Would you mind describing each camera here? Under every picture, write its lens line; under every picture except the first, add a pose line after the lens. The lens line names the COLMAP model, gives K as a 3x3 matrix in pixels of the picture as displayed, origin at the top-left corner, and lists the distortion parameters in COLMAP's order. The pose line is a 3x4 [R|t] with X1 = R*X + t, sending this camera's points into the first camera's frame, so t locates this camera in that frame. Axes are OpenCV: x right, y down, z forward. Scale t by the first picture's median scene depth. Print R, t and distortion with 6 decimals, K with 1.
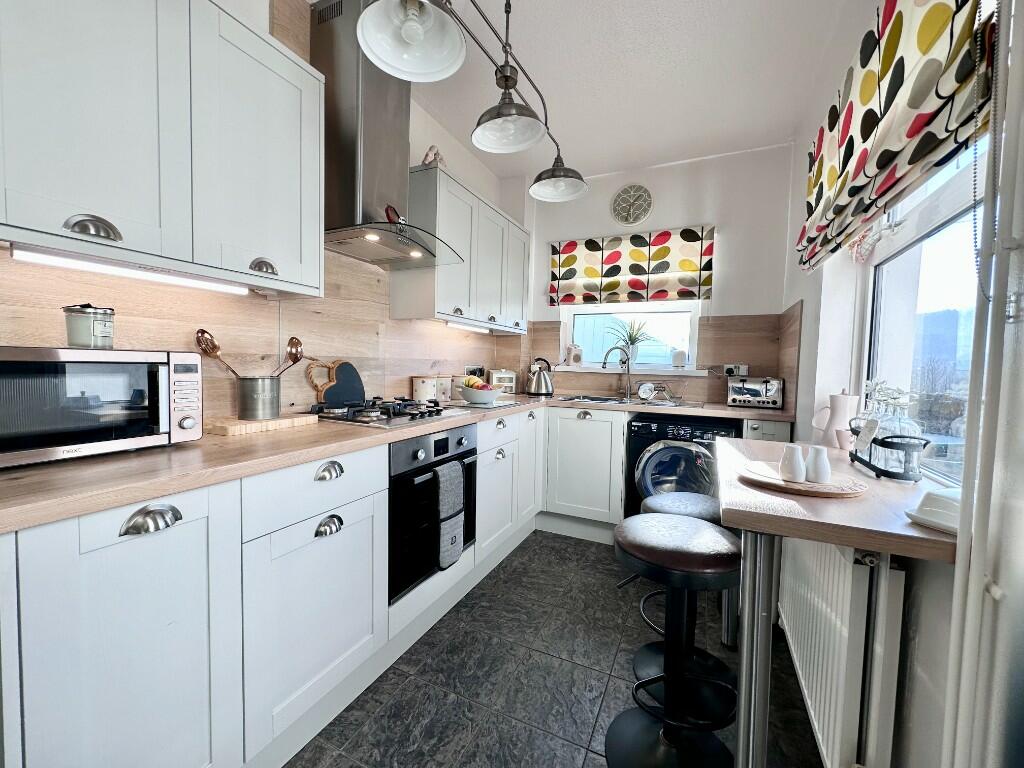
lens RADIAL K [[407.2, 0, 512.3], [0, 407.2, 383.2], [0, 0, 1]] dist [-0.002514, 0.000686]
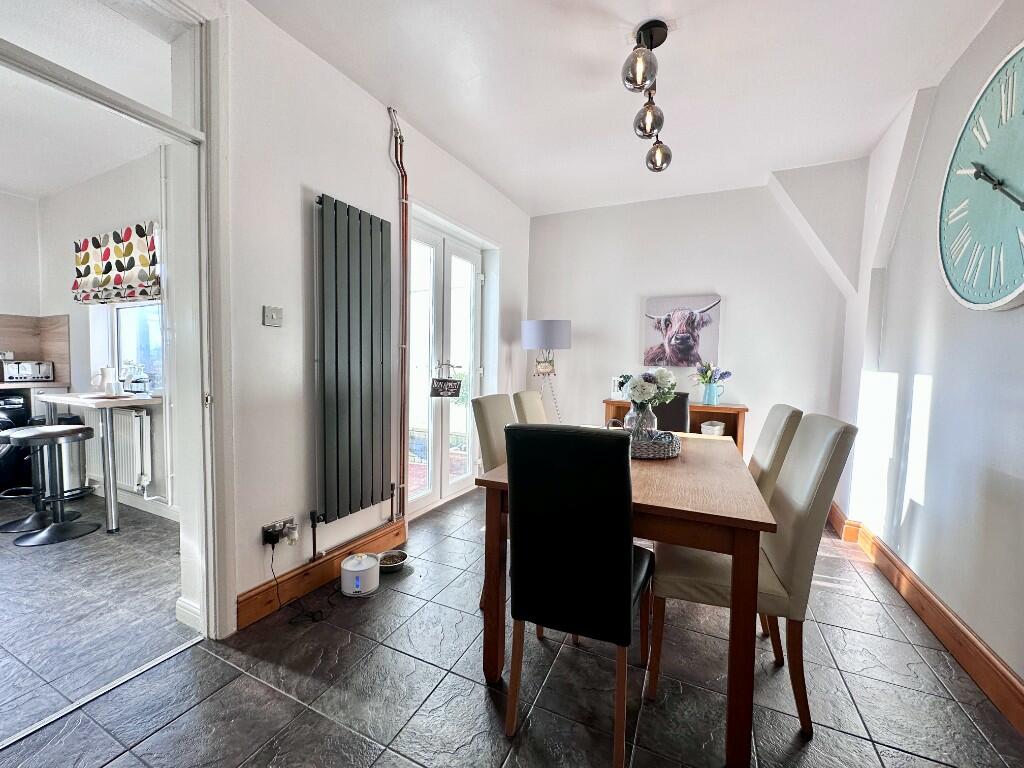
lens RADIAL K [[412.1, 0, 508.5], [0, 412.1, 383.3], [0, 0, 1]] dist [-0.001443, 0.000004]
pose [[-0.001358, -0.075294, 0.997160, -0.928272], [0.033482, 0.996599, 0.075297, 0.013088], [-0.999438, 0.033489, 0.001167, -0.761661]]
